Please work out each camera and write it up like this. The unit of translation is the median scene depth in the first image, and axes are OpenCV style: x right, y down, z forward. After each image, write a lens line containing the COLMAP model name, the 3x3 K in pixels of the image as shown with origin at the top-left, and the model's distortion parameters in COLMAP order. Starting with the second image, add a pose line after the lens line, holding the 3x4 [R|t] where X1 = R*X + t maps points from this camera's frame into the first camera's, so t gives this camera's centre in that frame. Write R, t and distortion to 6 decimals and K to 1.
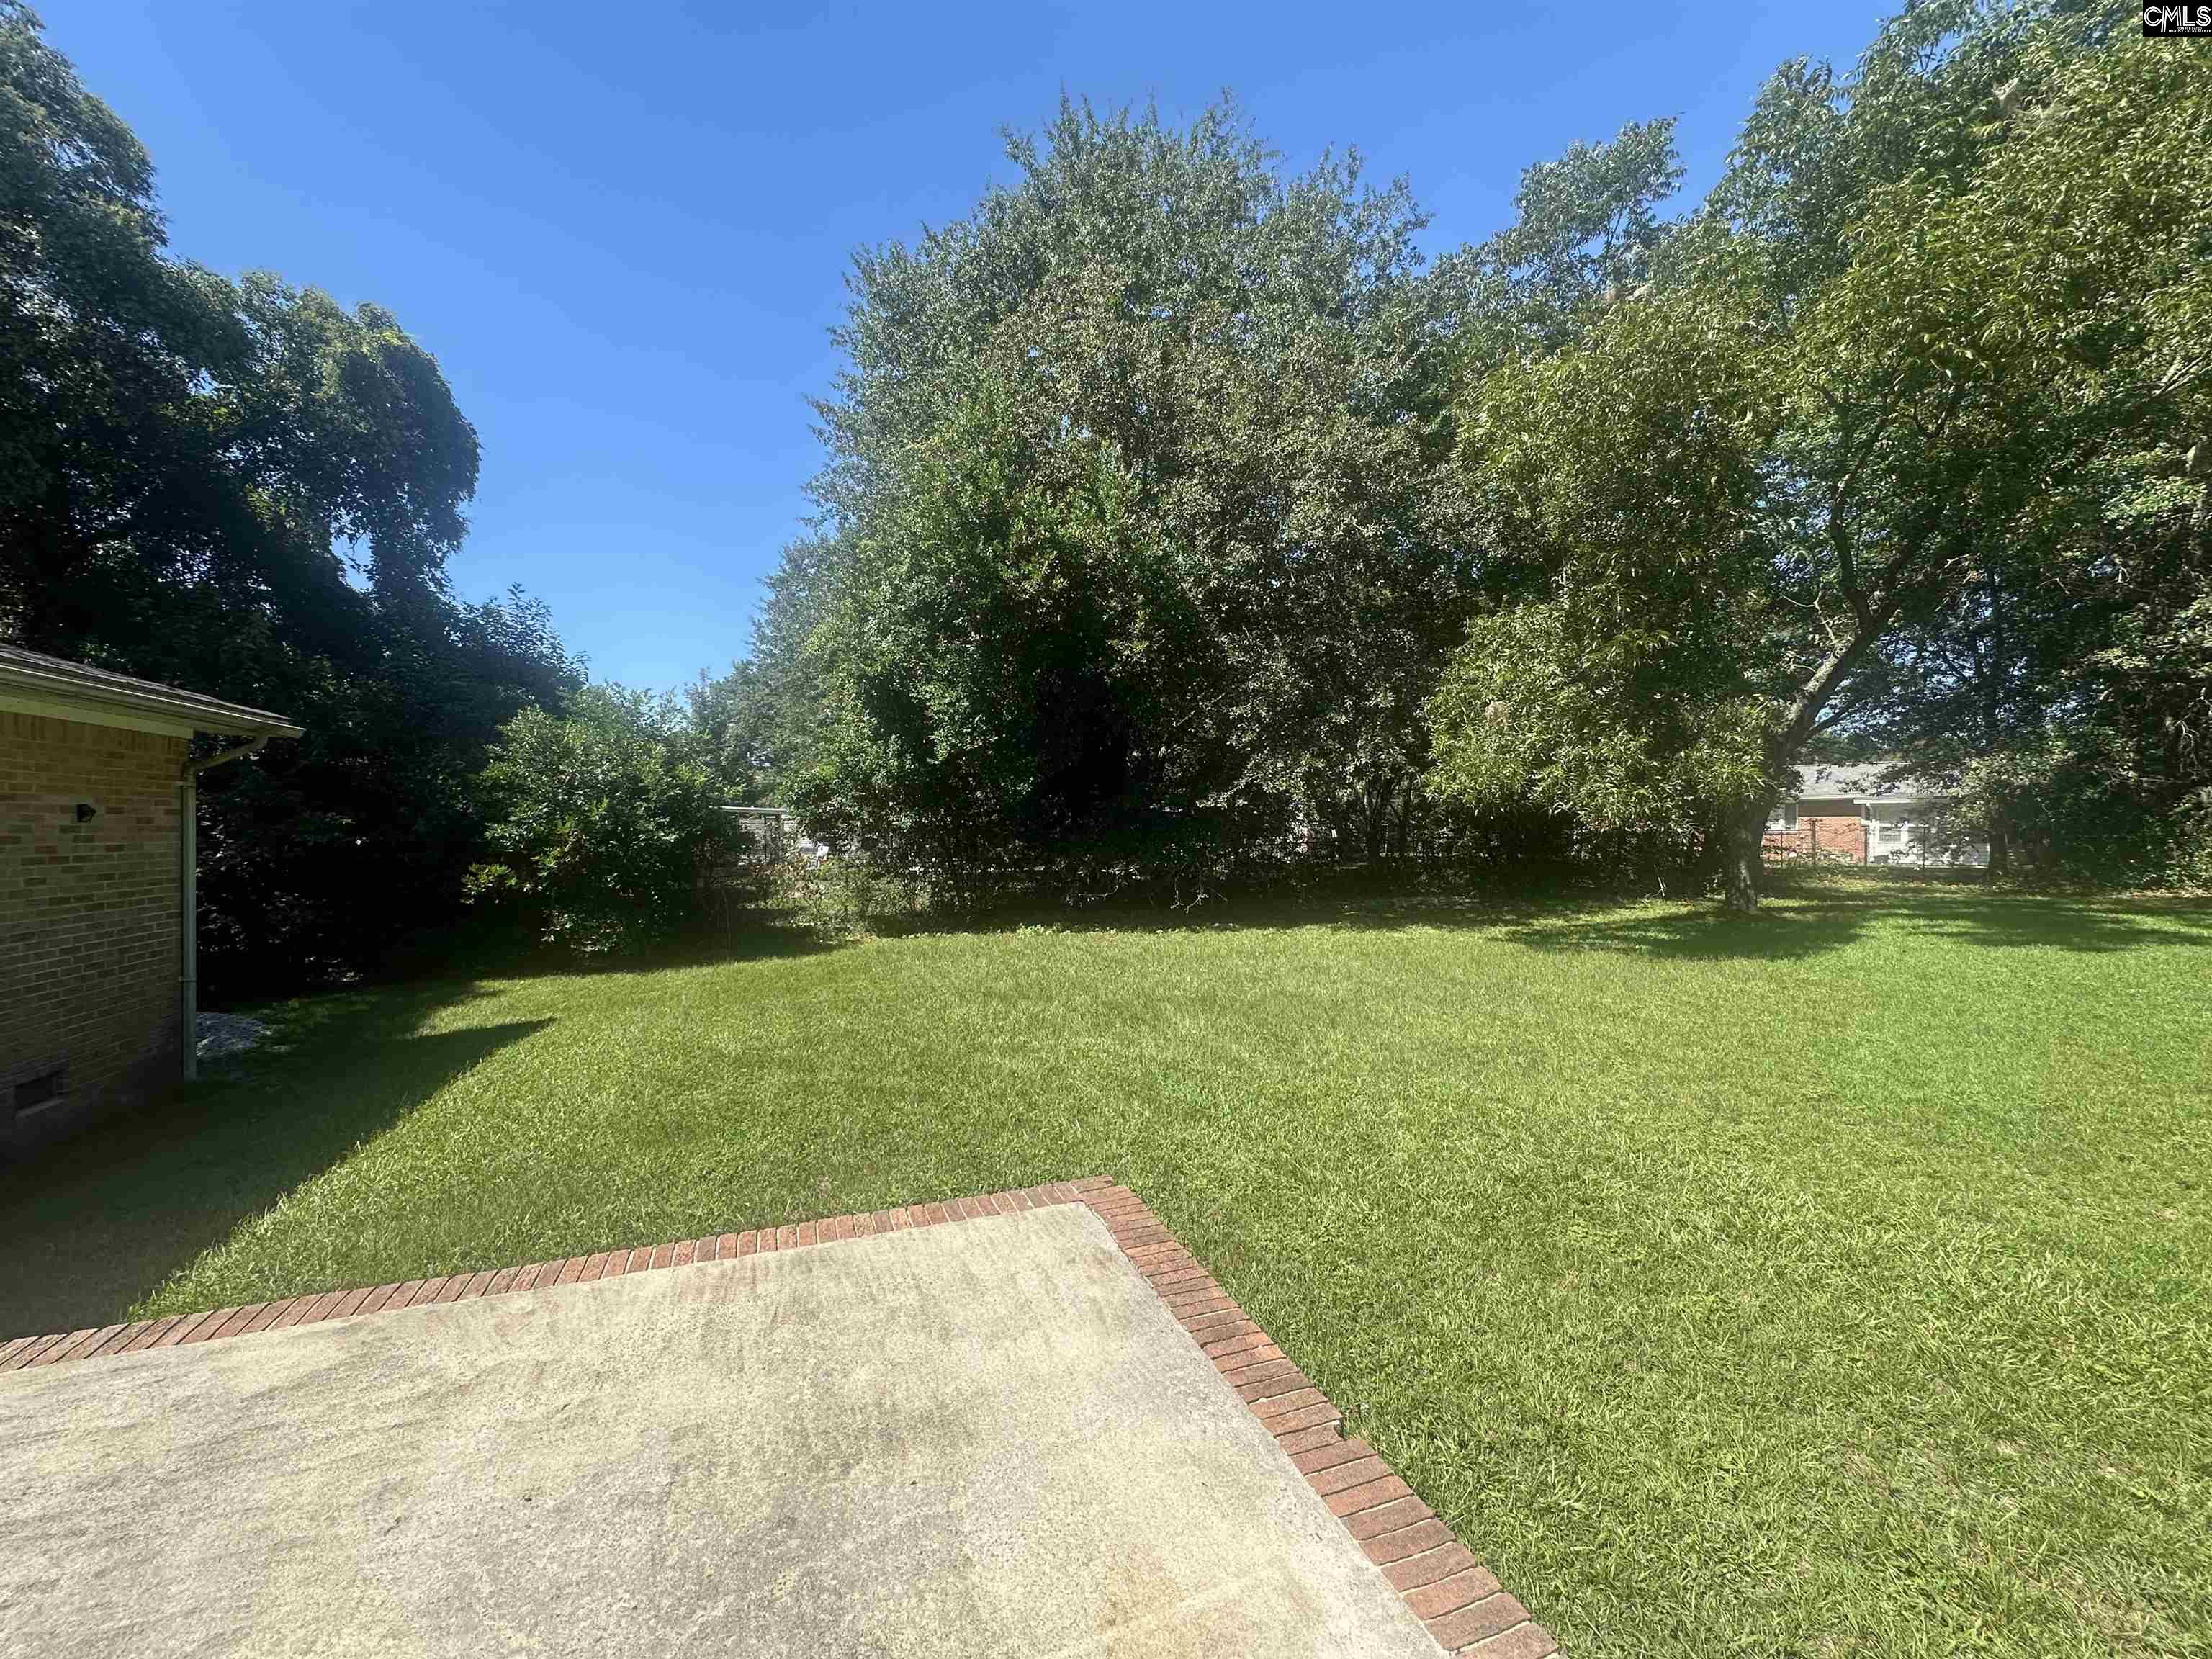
lens RADIAL K [[883.1, 0, 1101.1], [0, 883.1, 818.9], [0, 0, 1]] dist [-0.004271, 0.000459]
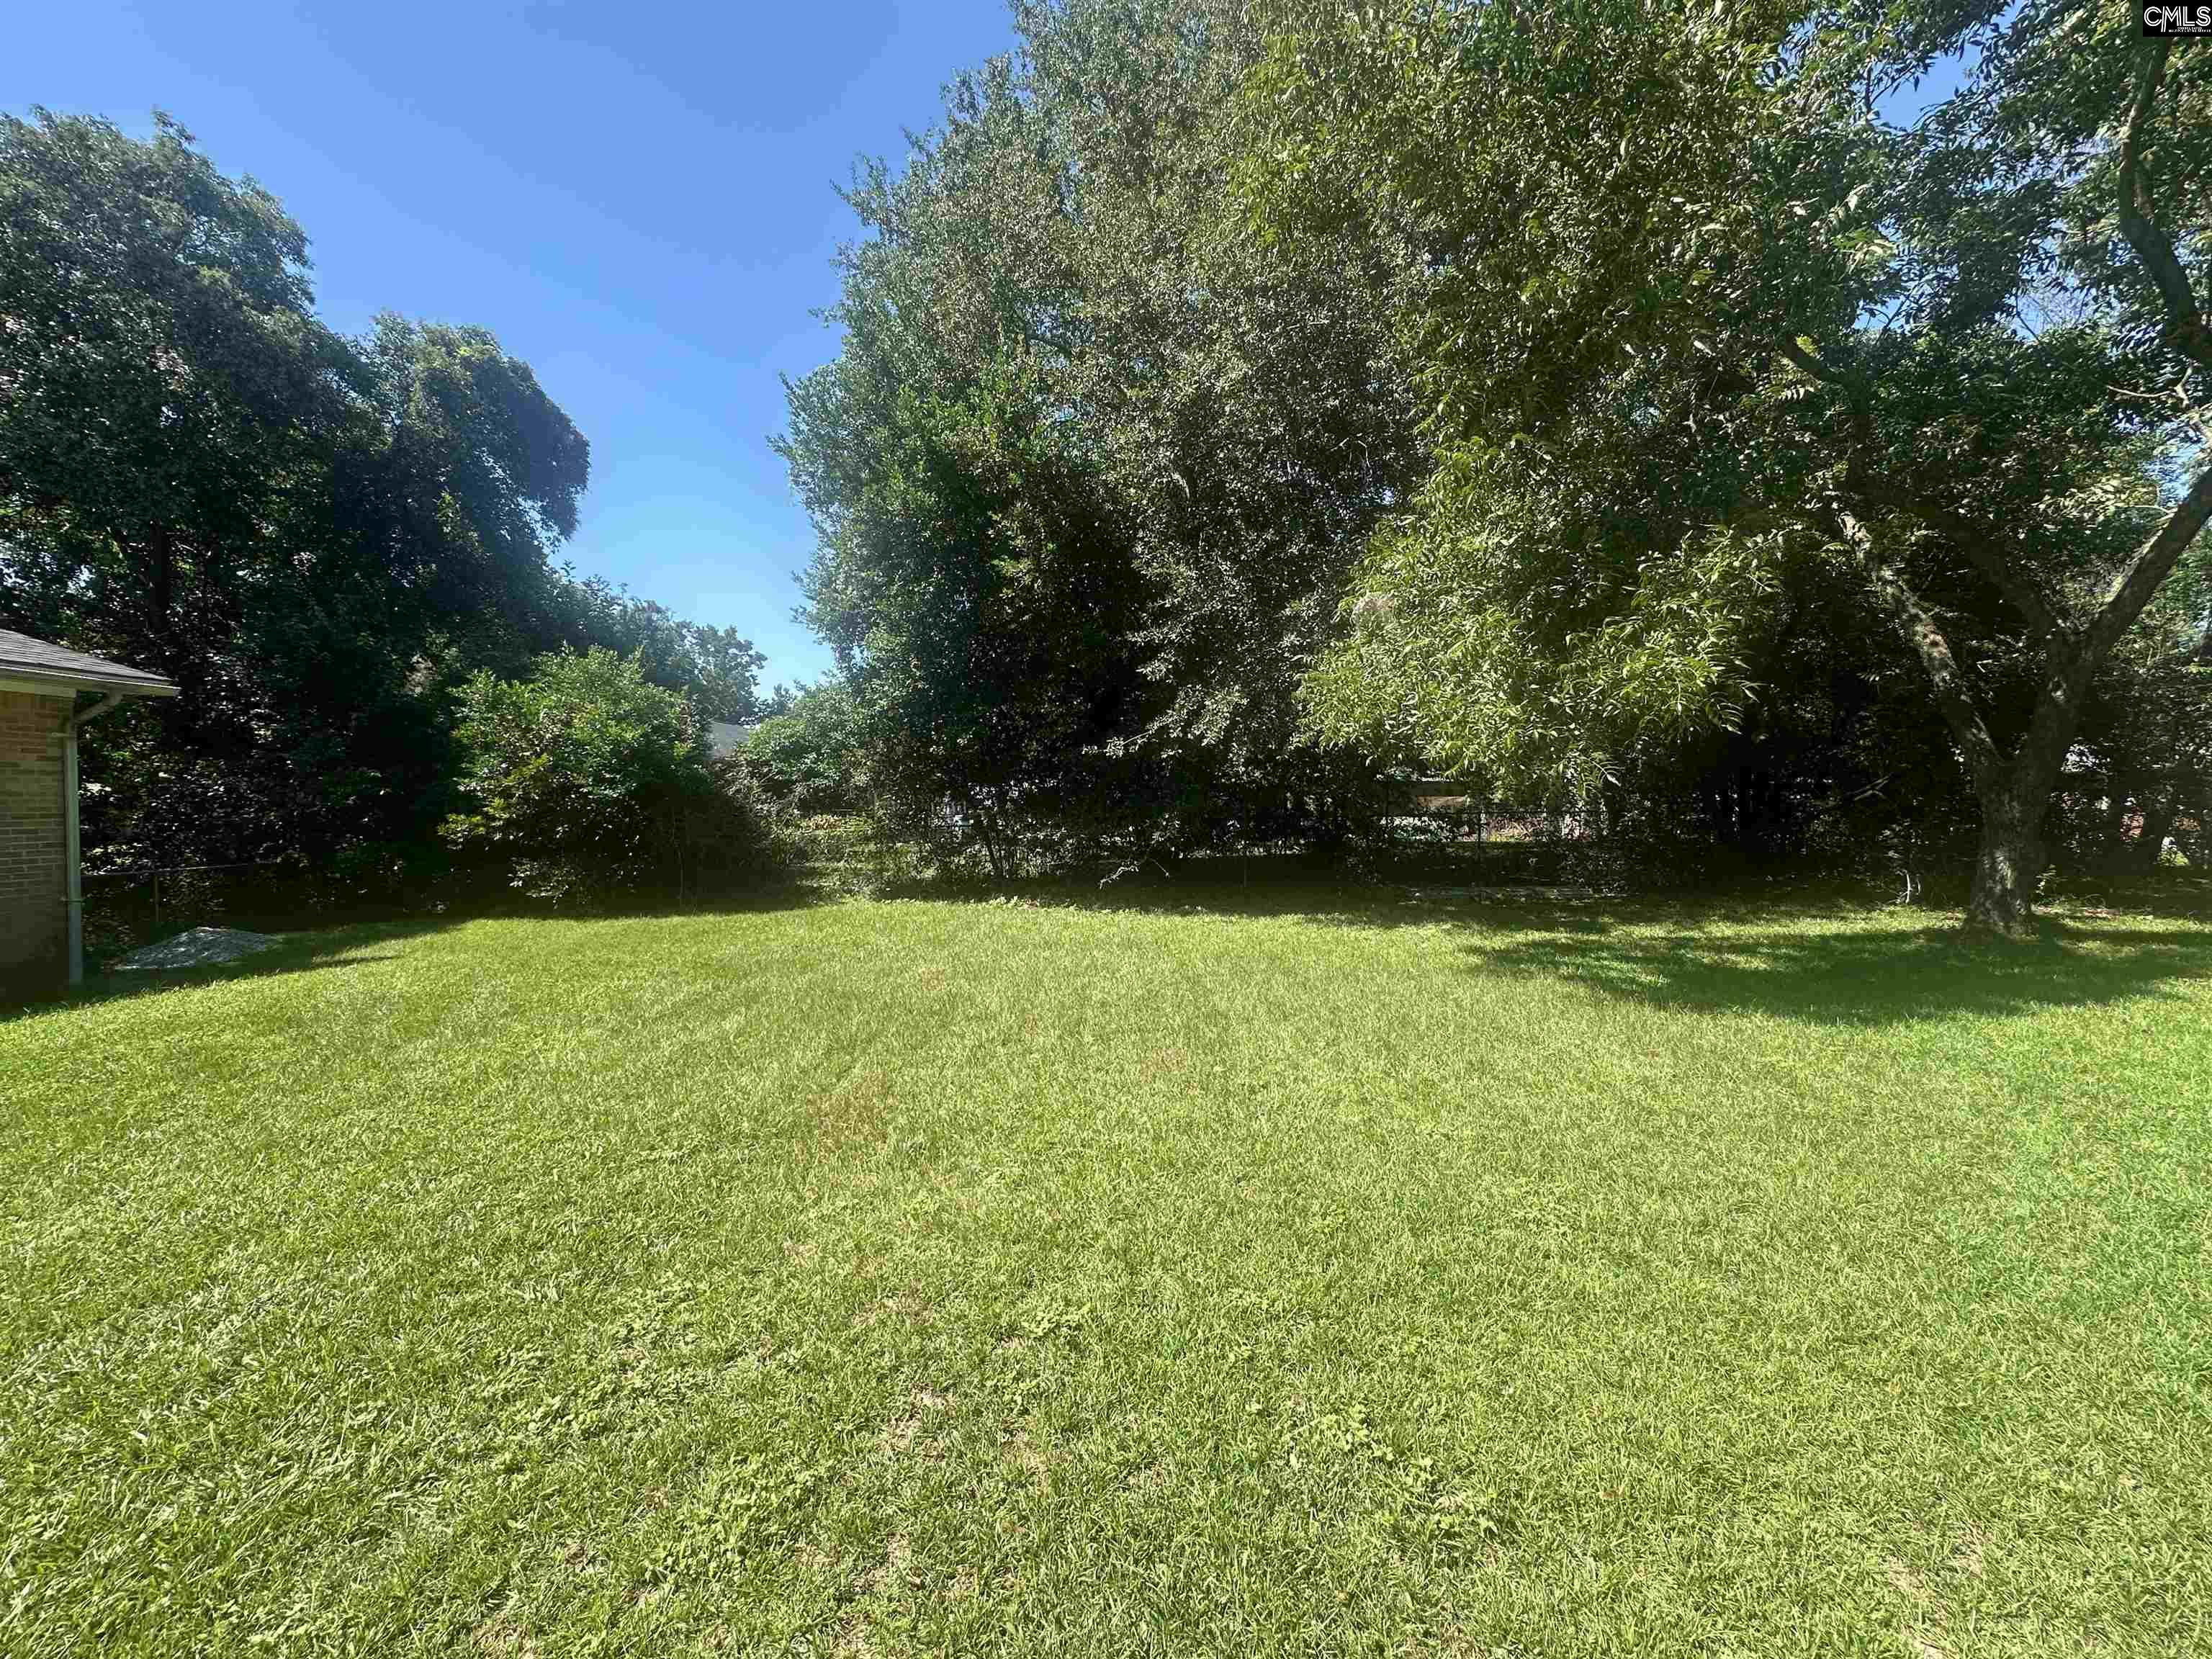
lens RADIAL K [[883.1, 0, 1103.6], [0, 883.1, 822.5], [0, 0, 1]] dist [-0.004271, 0.000459]
pose [[0.932008, 0.020235, -0.361873, 0.400276], [-0.007233, 0.999280, 0.037249, 0.013467], [0.362366, -0.032099, 0.931483, 0.240076]]
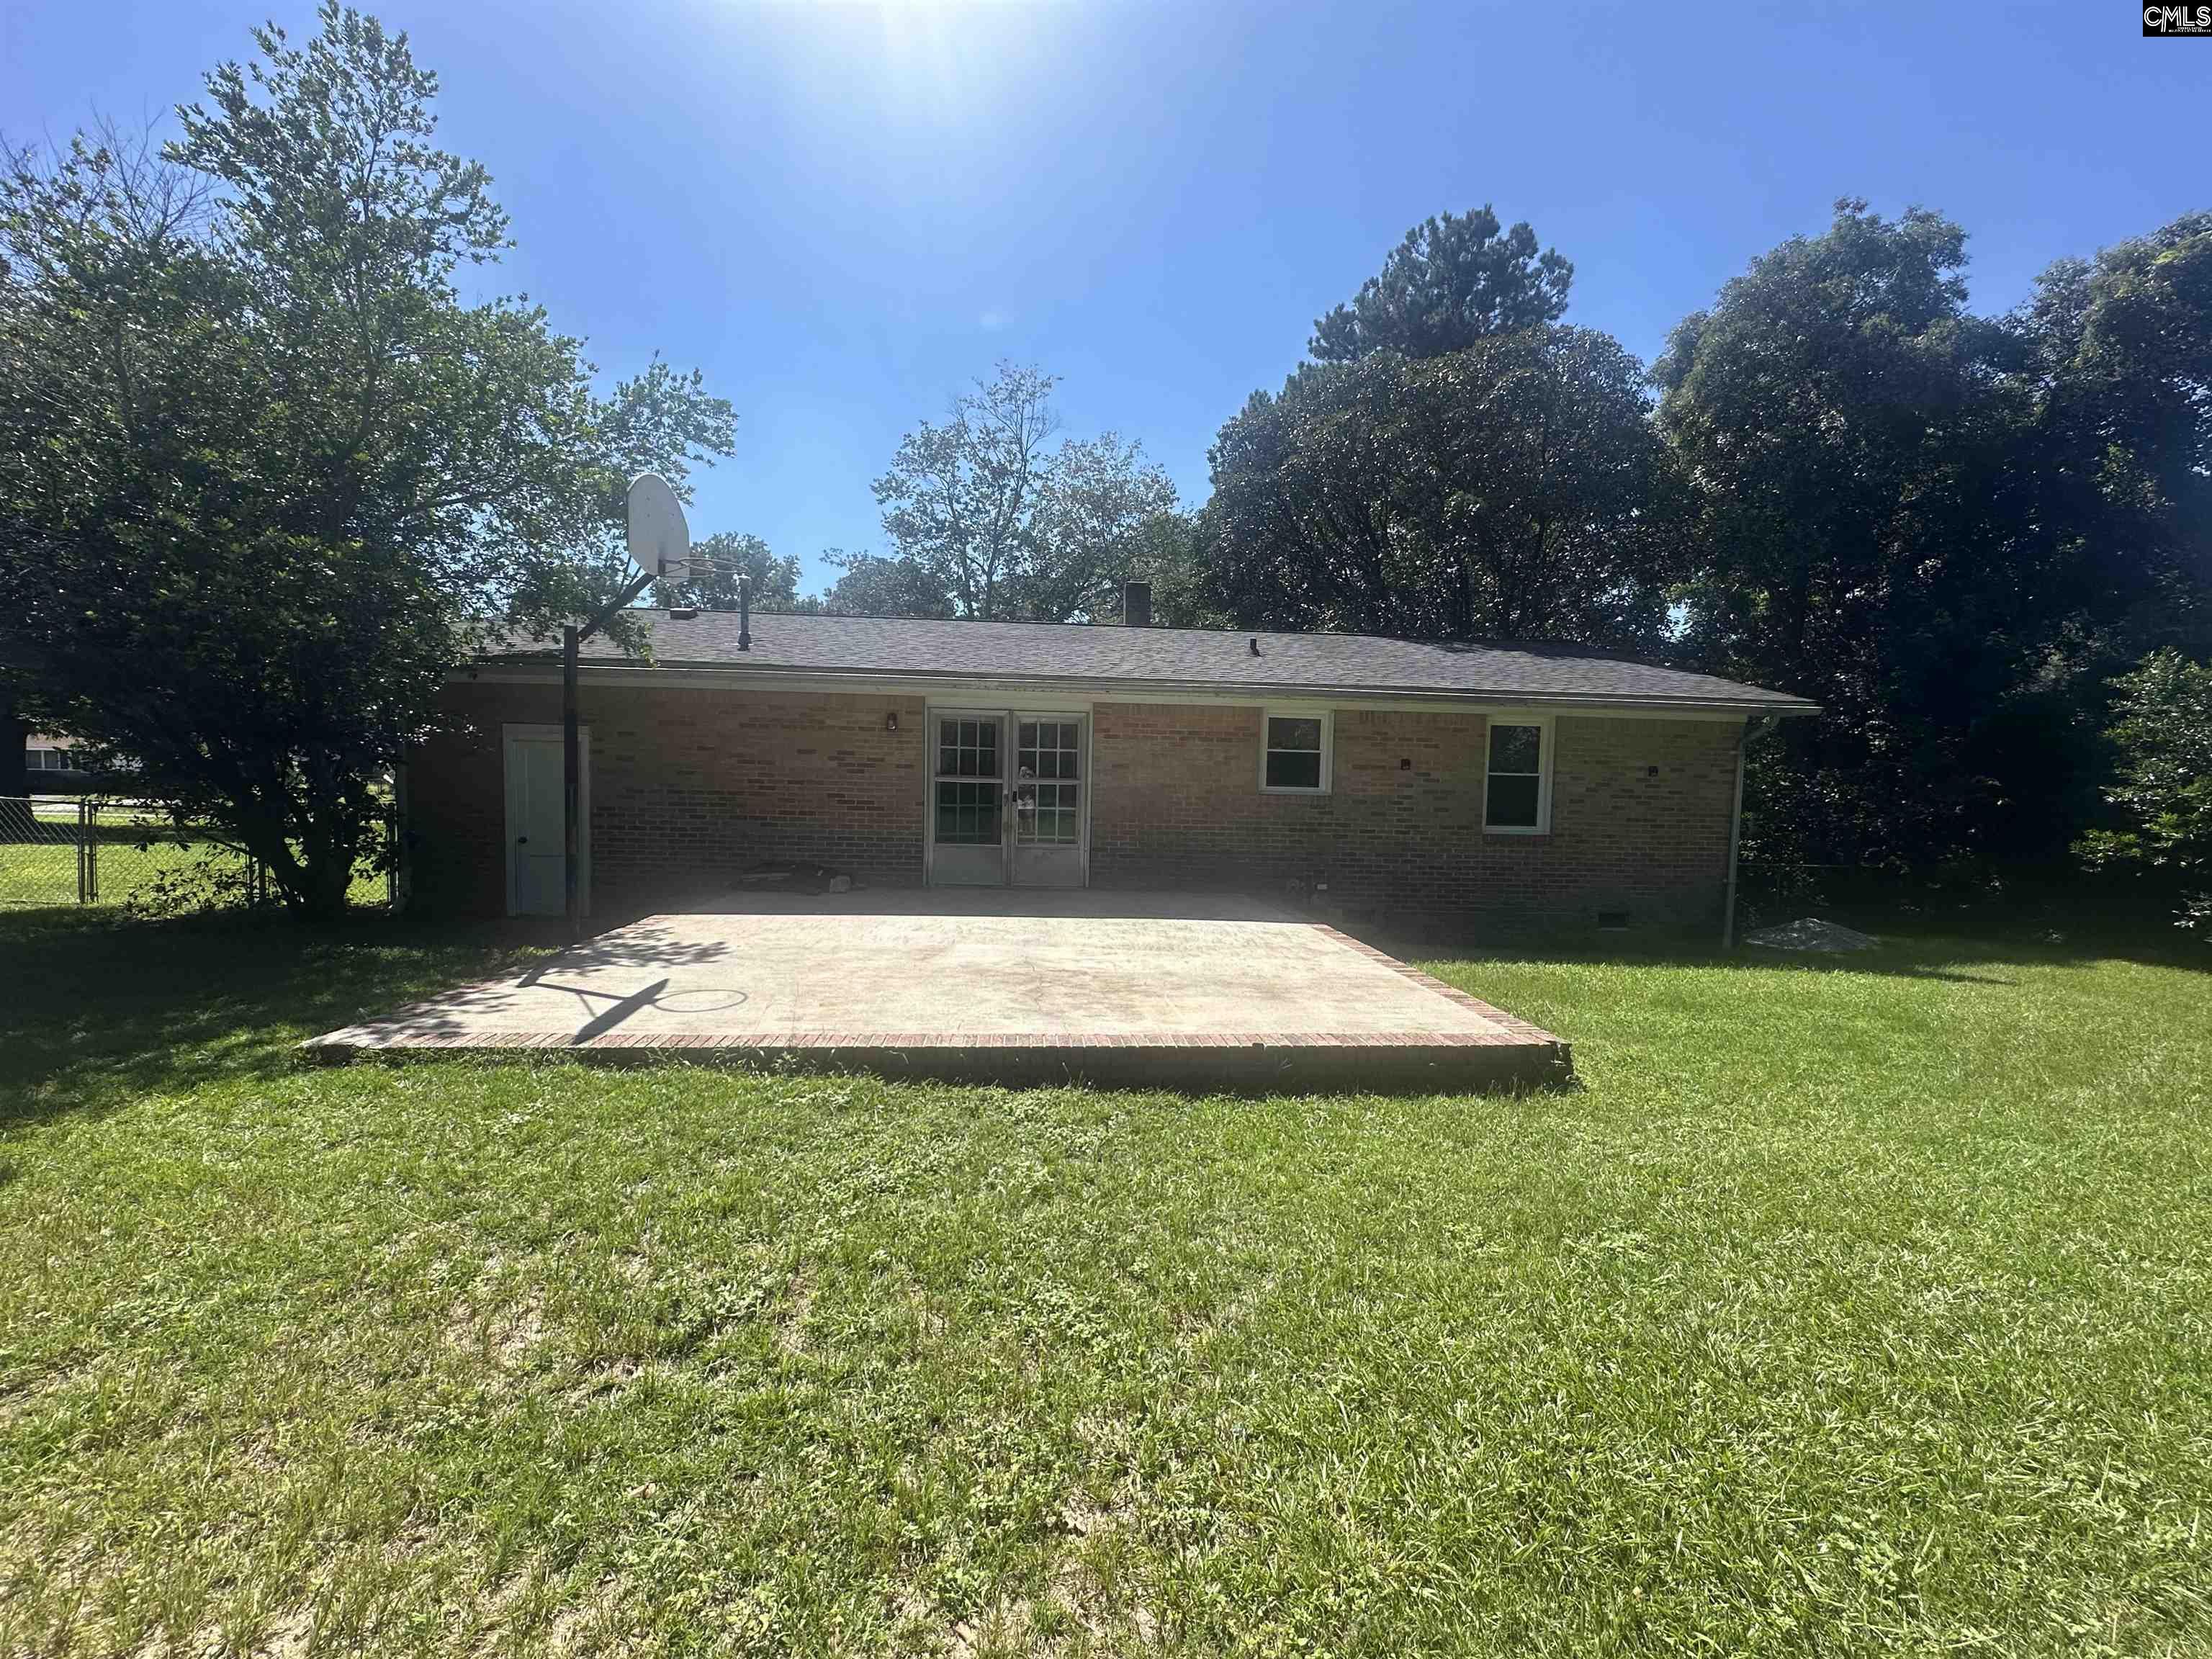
lens RADIAL K [[883.1, 0, 1101.3], [0, 883.1, 824.9], [0, 0, 1]] dist [-0.004271, 0.000459]
pose [[-0.255999, 0.046334, -0.965566, 0.401607], [-0.015832, 0.998516, 0.052113, 0.013162], [0.966547, 0.028628, -0.254886, 0.198041]]
